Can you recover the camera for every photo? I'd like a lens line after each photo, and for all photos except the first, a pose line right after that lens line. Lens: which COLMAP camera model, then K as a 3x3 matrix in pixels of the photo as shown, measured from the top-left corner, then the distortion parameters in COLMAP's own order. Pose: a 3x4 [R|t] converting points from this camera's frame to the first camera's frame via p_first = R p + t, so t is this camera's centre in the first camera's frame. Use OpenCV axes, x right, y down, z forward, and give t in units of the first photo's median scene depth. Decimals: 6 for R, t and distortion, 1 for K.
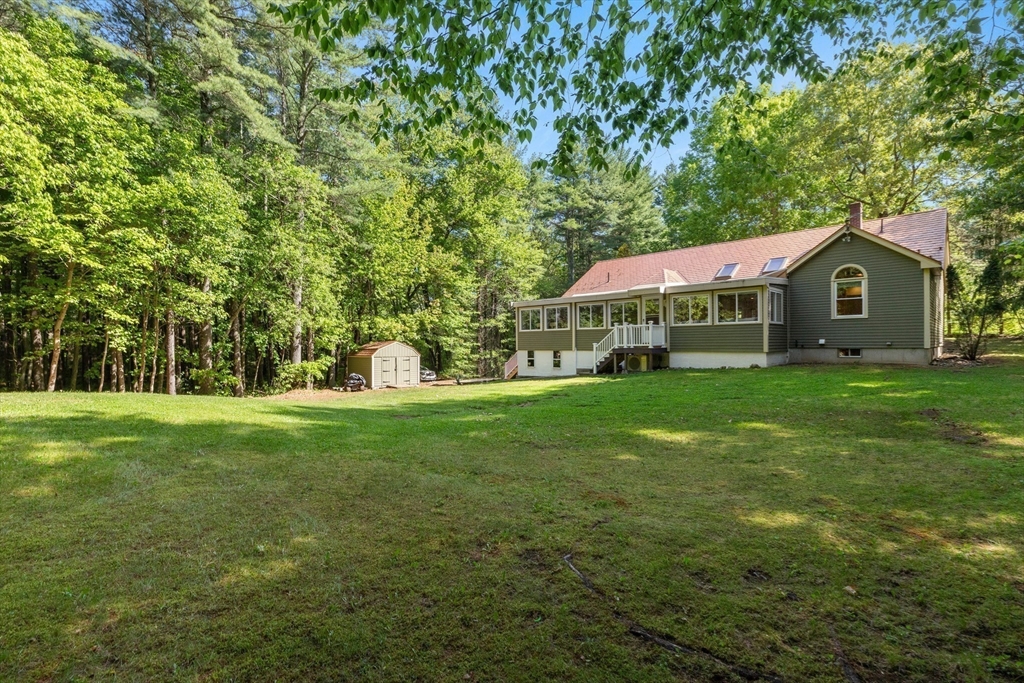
lens RADIAL K [[454.1, 0, 512.0], [0, 454.1, 341.5], [0, 0, 1]] dist [-0.001117, -0.000270]
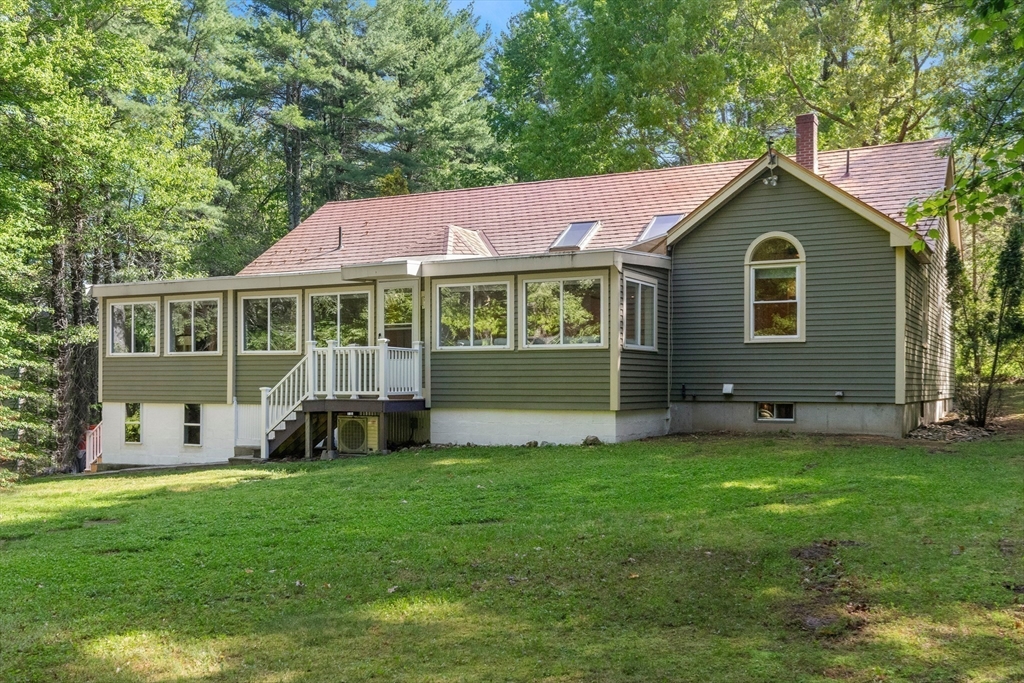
lens RADIAL K [[972.3, 0, 512.1], [0, 972.3, 371.7], [0, 0, 1]] dist [-0.003630, -0.000796]
pose [[0.957436, 0.013635, 0.288324, 0.124383], [-0.010922, 0.999880, -0.011016, -0.002976], [-0.288440, 0.007398, 0.957470, 0.054860]]
